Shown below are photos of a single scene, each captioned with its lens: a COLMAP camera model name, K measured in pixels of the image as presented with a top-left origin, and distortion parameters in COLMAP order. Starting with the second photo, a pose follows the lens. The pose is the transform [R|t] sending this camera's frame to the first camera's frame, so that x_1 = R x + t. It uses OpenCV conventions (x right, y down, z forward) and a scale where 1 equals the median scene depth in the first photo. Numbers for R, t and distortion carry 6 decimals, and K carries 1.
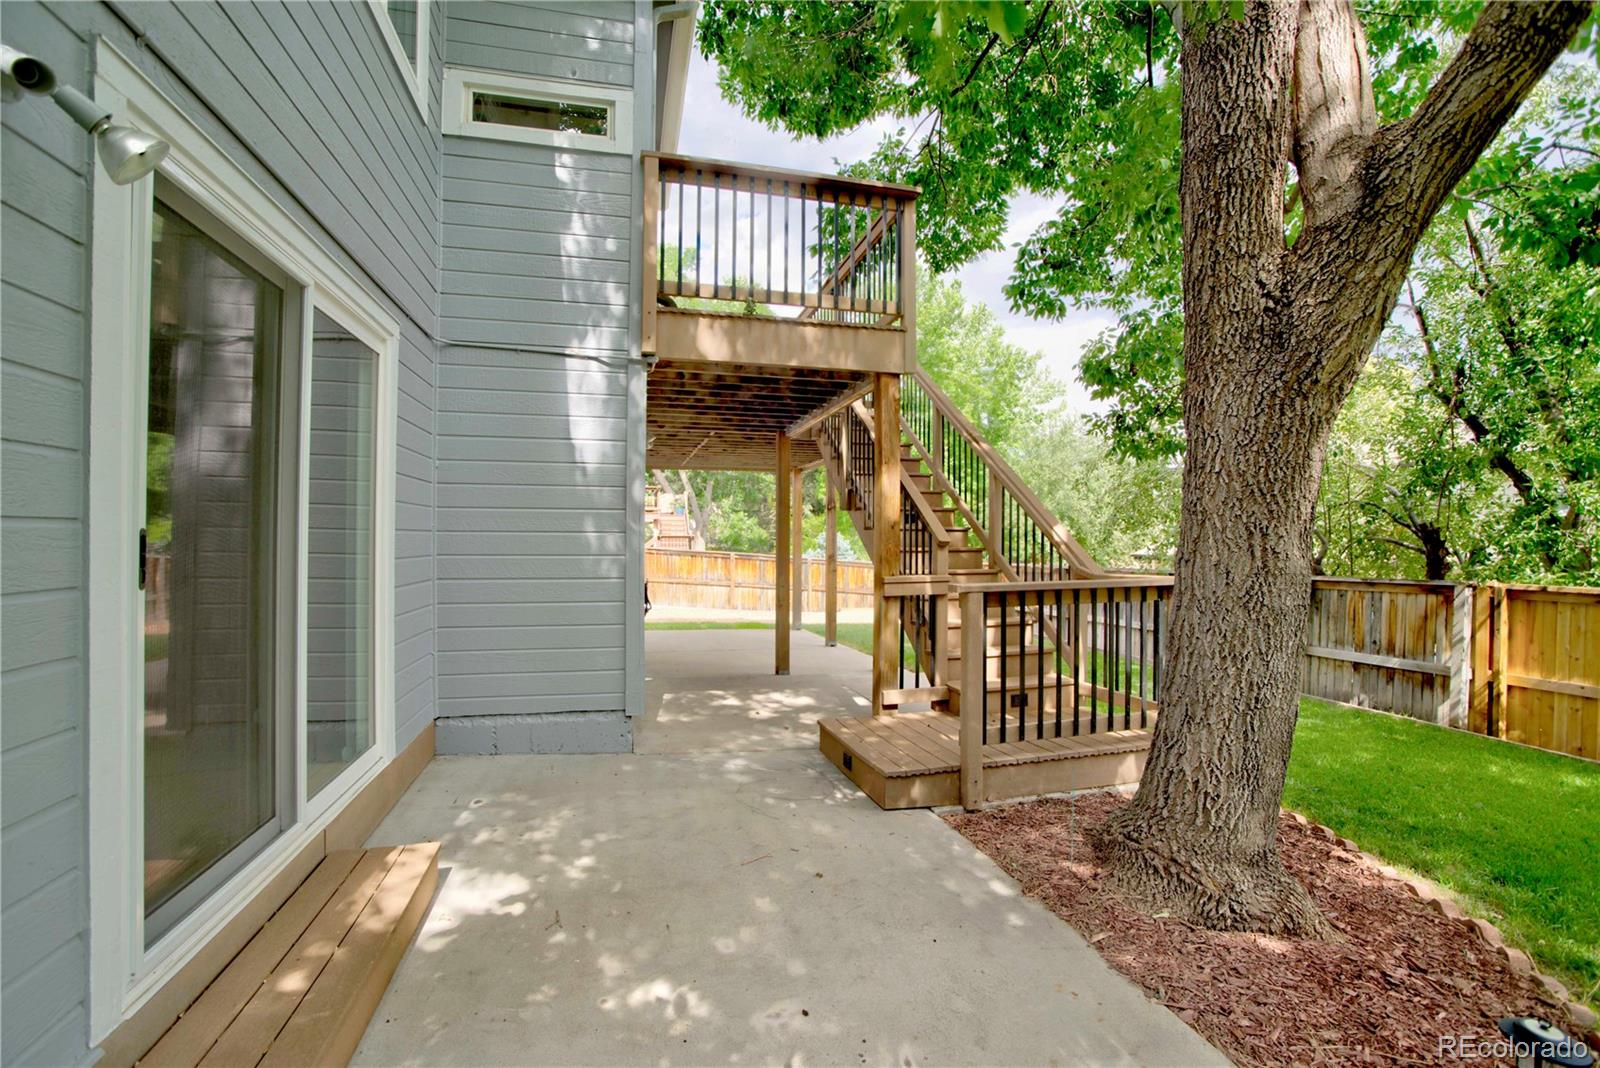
lens RADIAL K [[701.2, 0, 810.2], [0, 701.2, 534.8], [0, 0, 1]] dist [-0.046507, 0.009311]
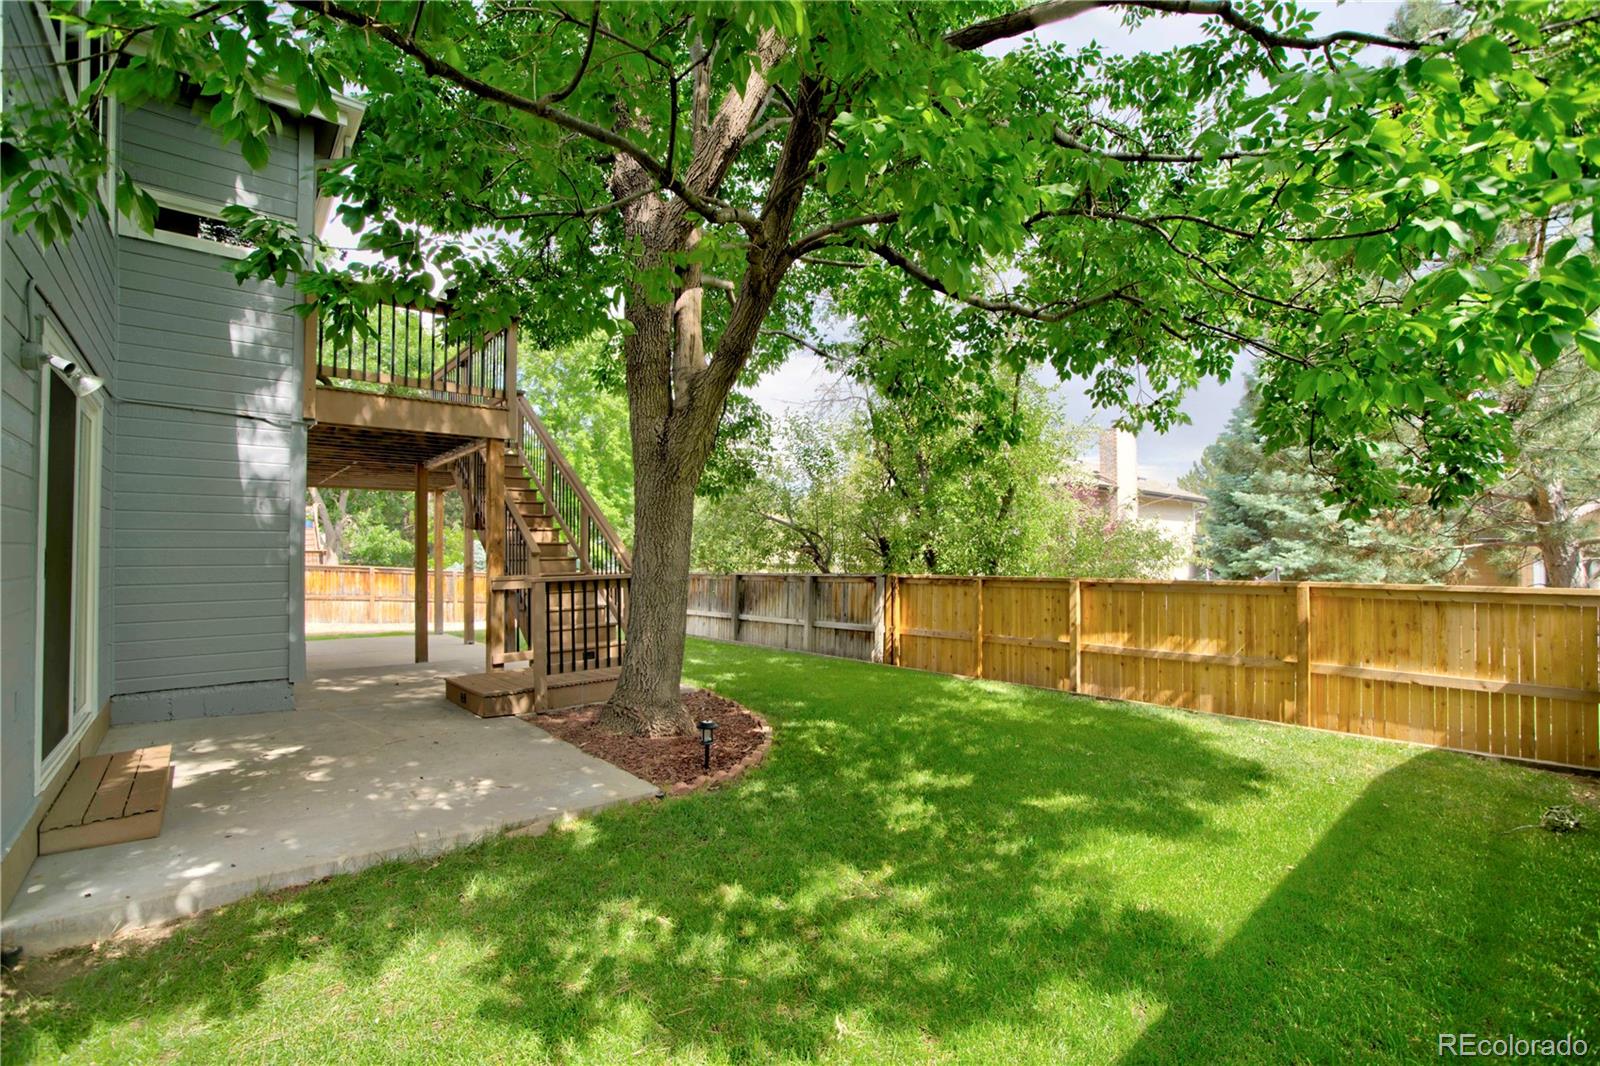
lens RADIAL K [[701.2, 0, 791.1], [0, 701.2, 538.5], [0, 0, 1]] dist [-0.046507, 0.009311]
pose [[0.905313, -0.000577, 0.424745, 0.033532], [0.005994, 0.999917, -0.011418, 0.000361], [-0.424703, 0.012883, 0.905241, -0.375226]]
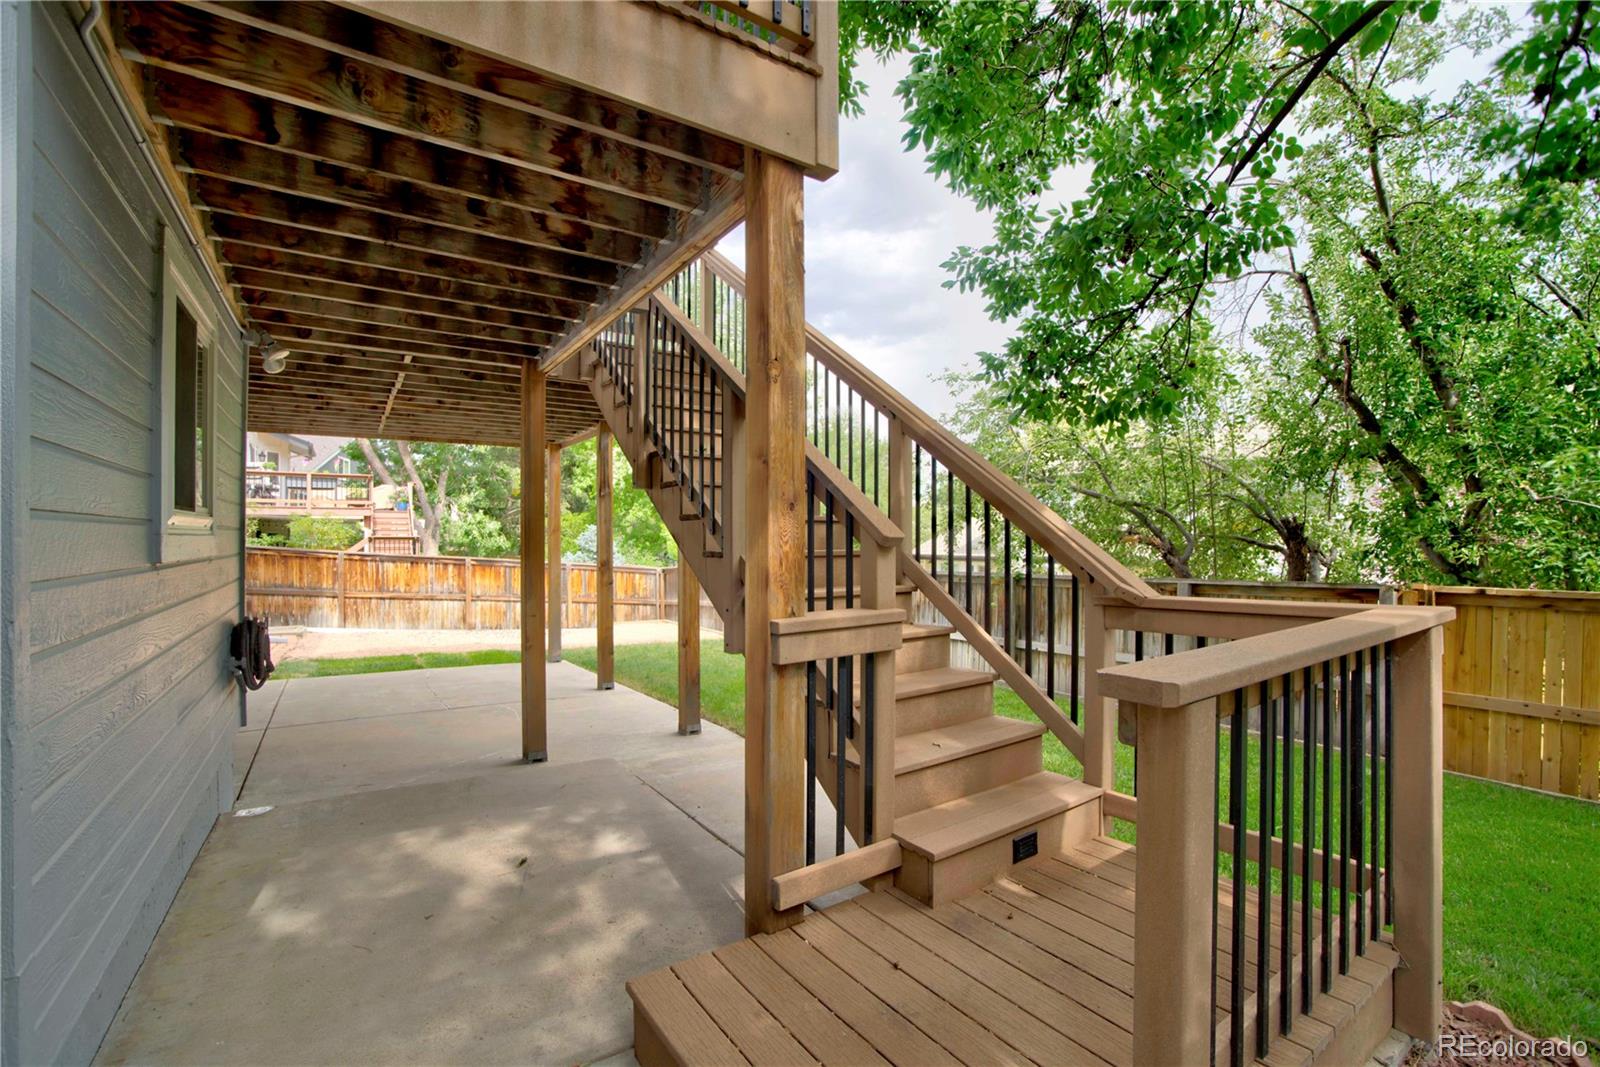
lens RADIAL K [[701.2, 0, 795.1], [0, 701.2, 537.5], [0, 0, 1]] dist [-0.046507, 0.009311]
pose [[0.950207, -0.003823, 0.311595, -0.011382], [0.003266, 0.999992, 0.002310, 0.005166], [-0.311601, -0.001177, 0.950212, 0.357887]]
